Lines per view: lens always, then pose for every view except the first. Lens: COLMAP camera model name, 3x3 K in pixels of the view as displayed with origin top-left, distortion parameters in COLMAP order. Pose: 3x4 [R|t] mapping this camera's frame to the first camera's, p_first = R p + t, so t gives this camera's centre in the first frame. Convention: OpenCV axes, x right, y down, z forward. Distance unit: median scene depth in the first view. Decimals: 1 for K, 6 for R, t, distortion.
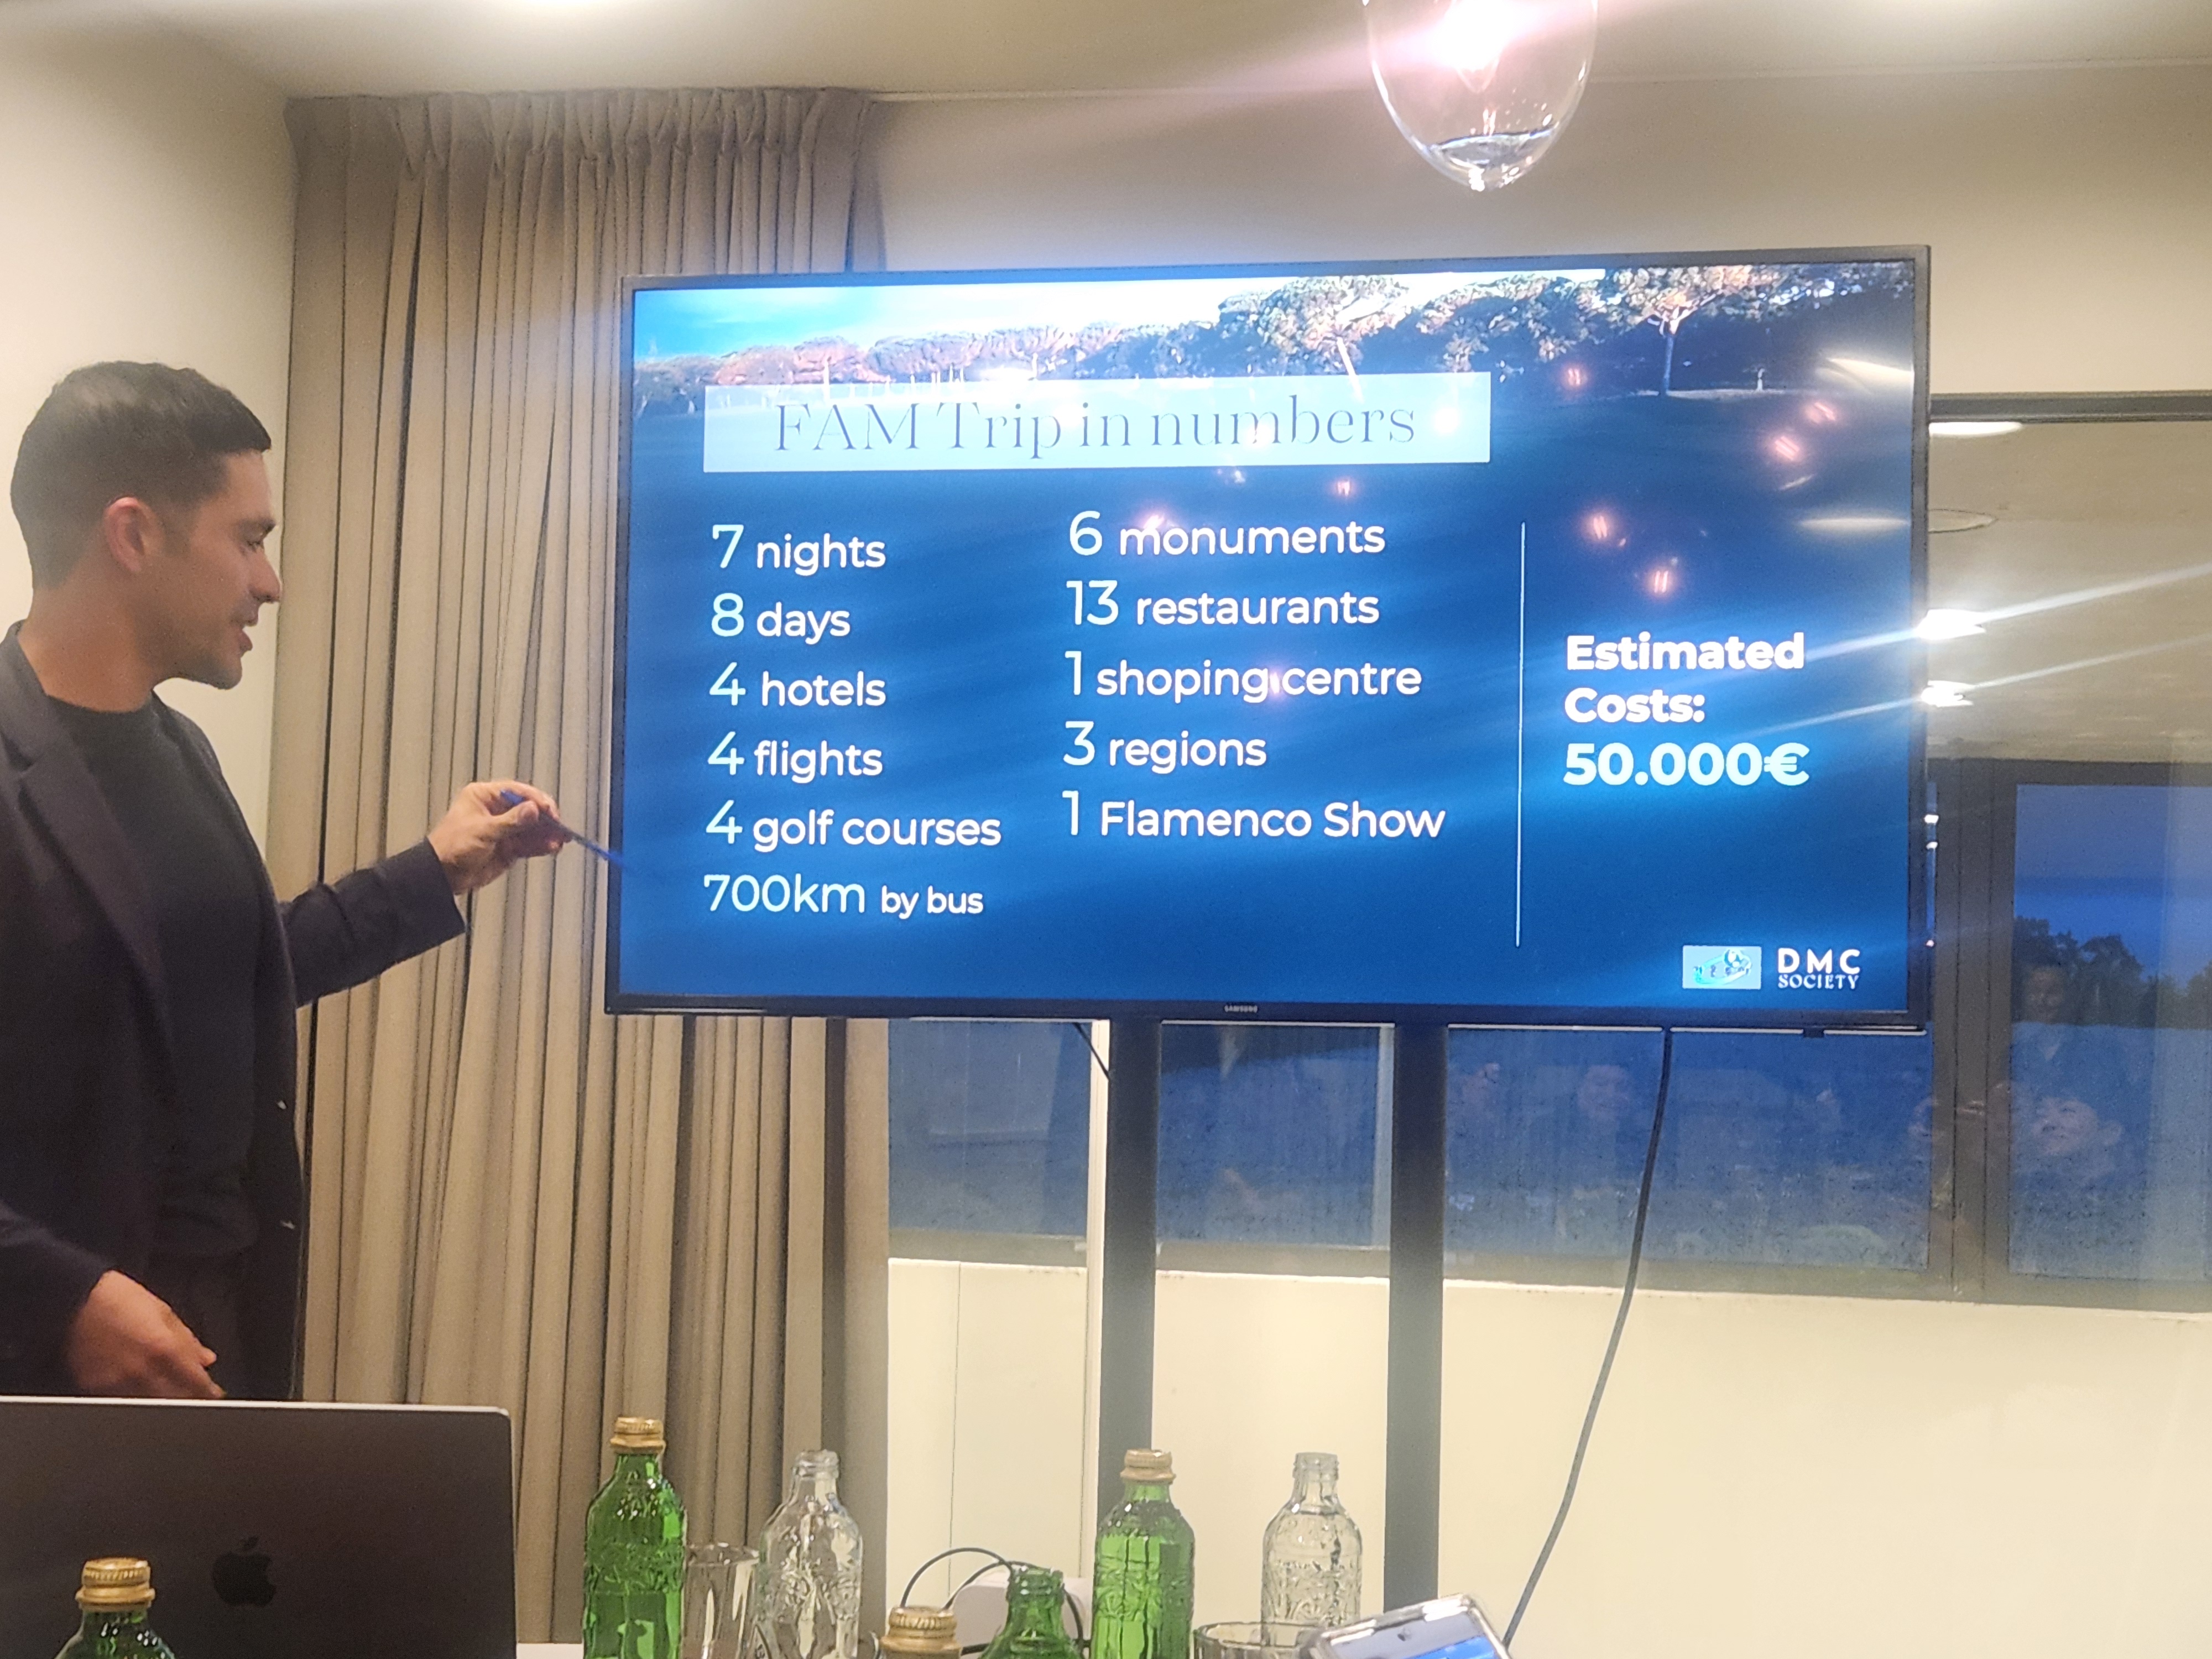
lens RADIAL K [[1482.2, 0, 1115.9], [0, 1482.2, 774.6], [0, 0, 1]] dist [0.004844, -0.002224]
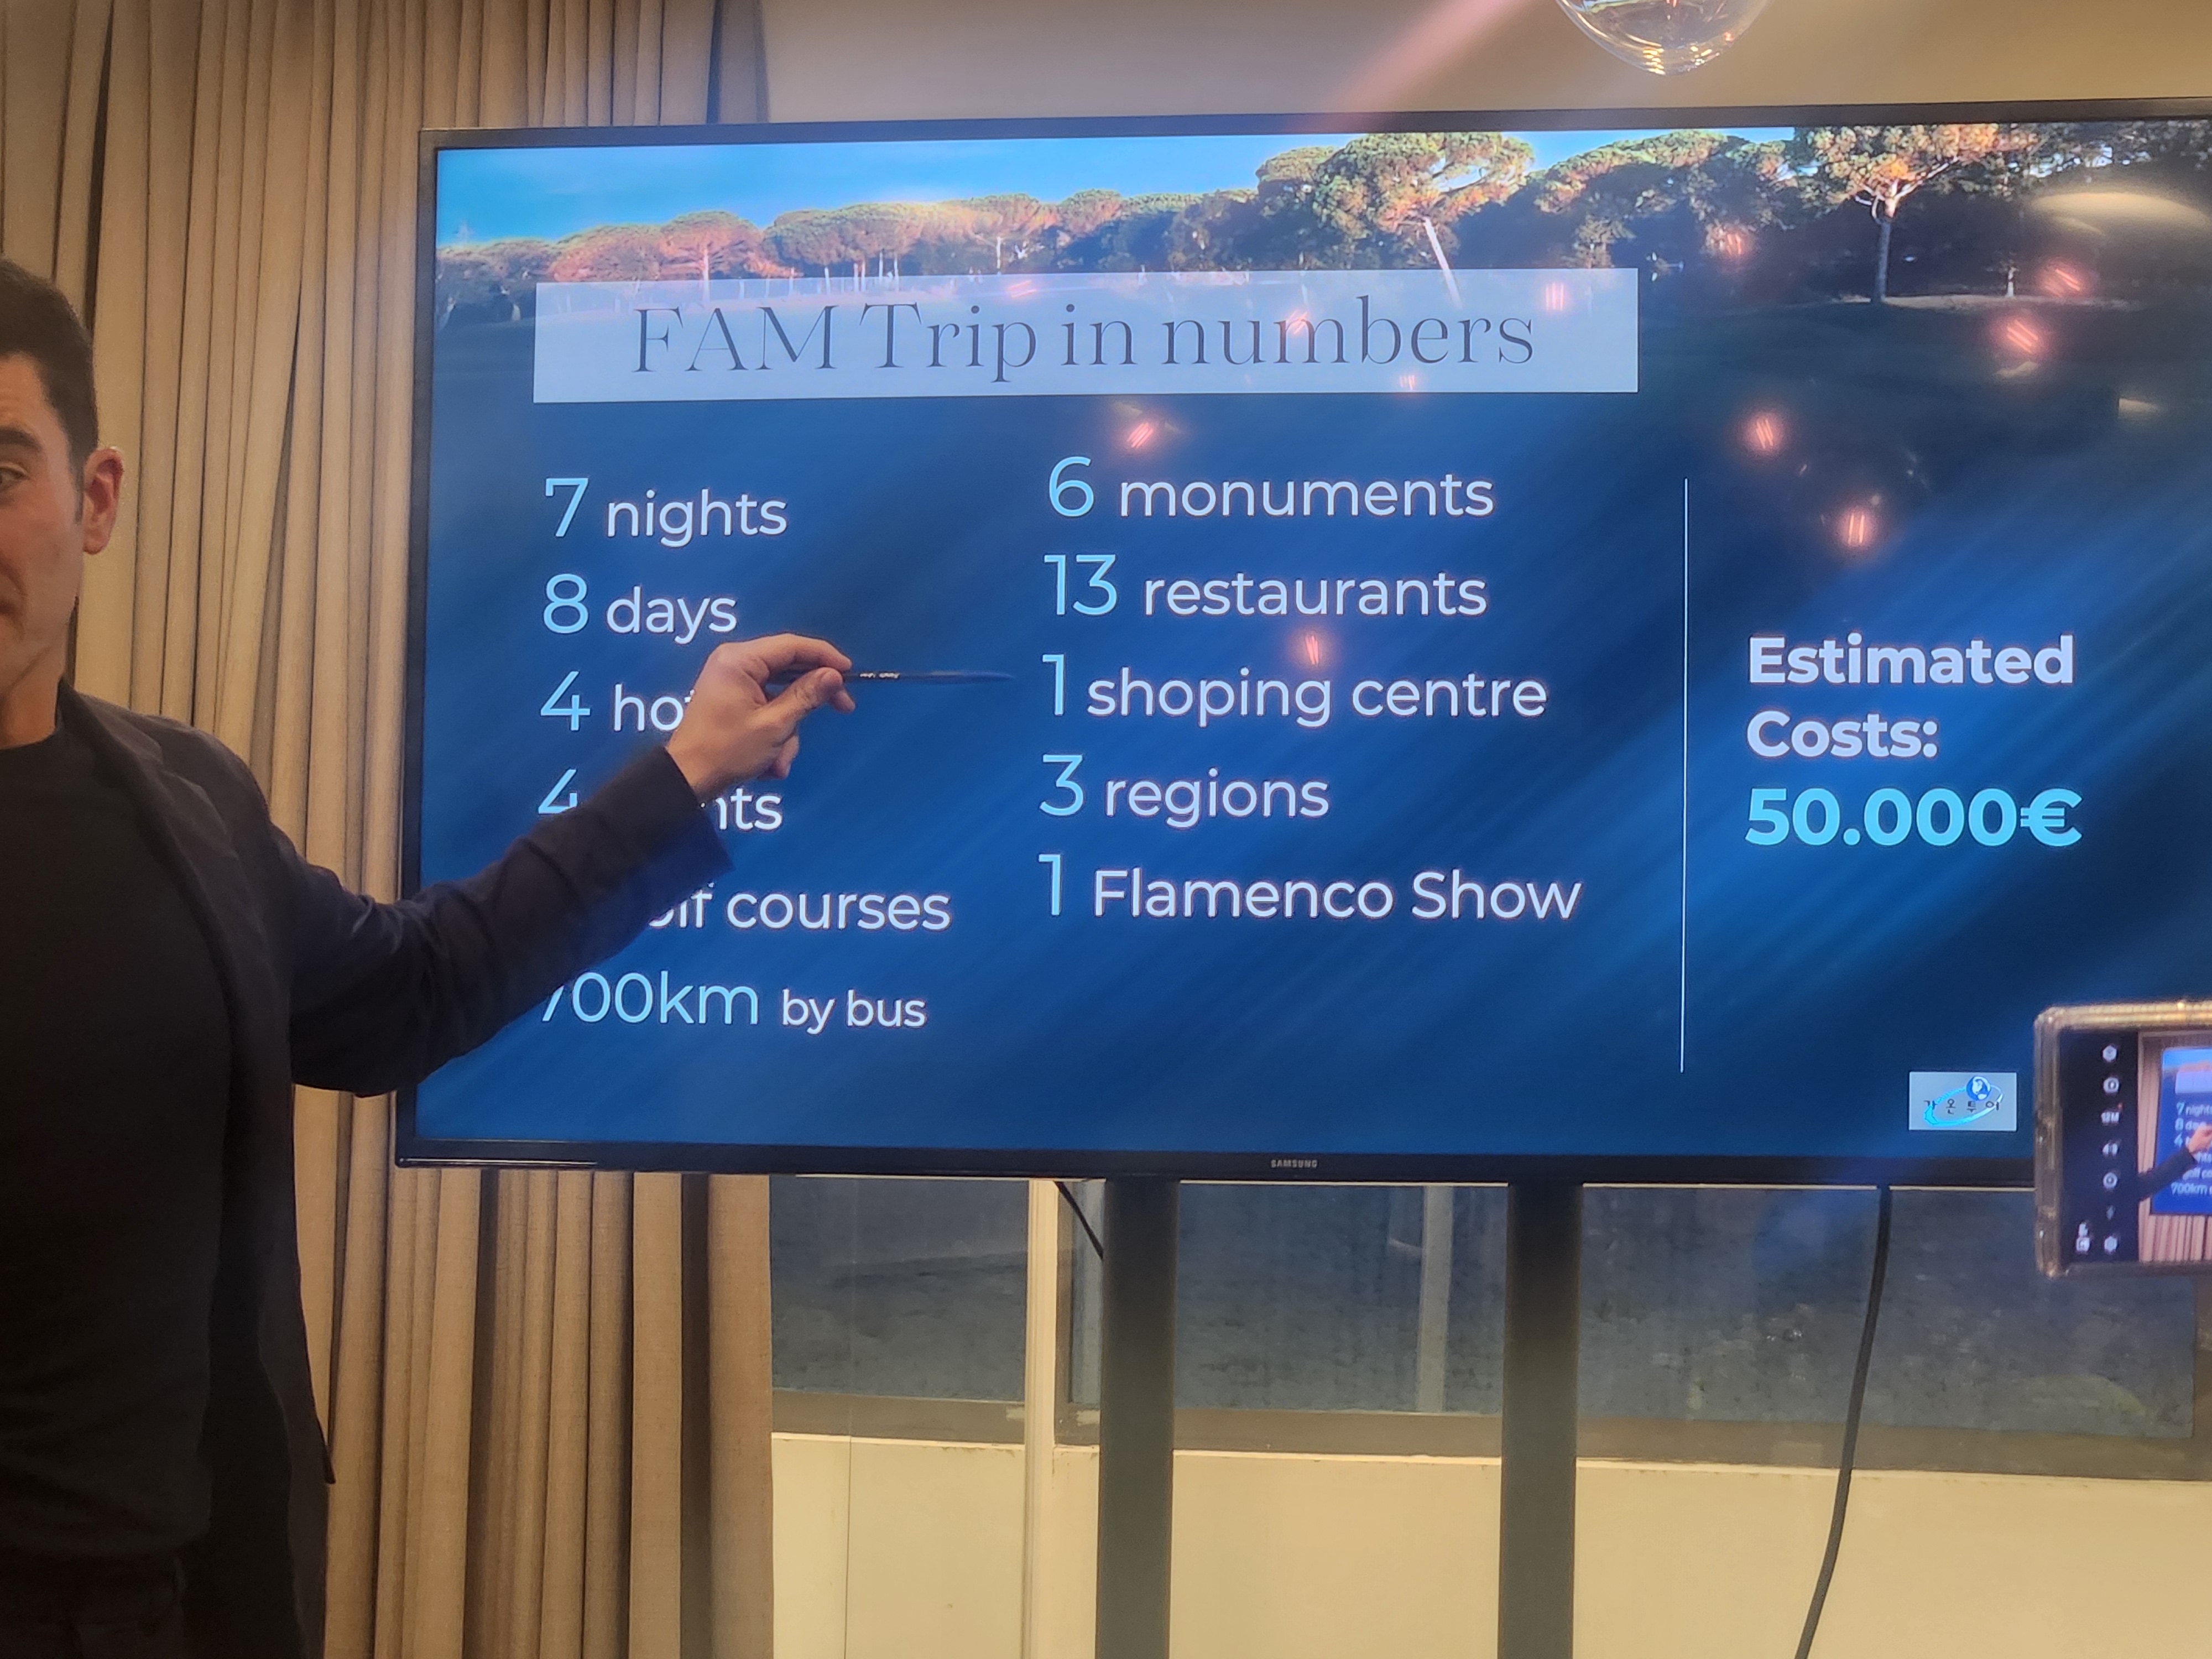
lens RADIAL K [[4449.3, 0, 1117.8], [0, 4449.3, 839.7], [0, 0, 1]] dist [-0.379252, 0.000000]
pose [[0.999392, 0.001035, -0.034844, 0.075331], [0.000236, 0.999335, 0.036460, -0.072586], [0.034858, -0.036446, 0.998727, -1.108260]]
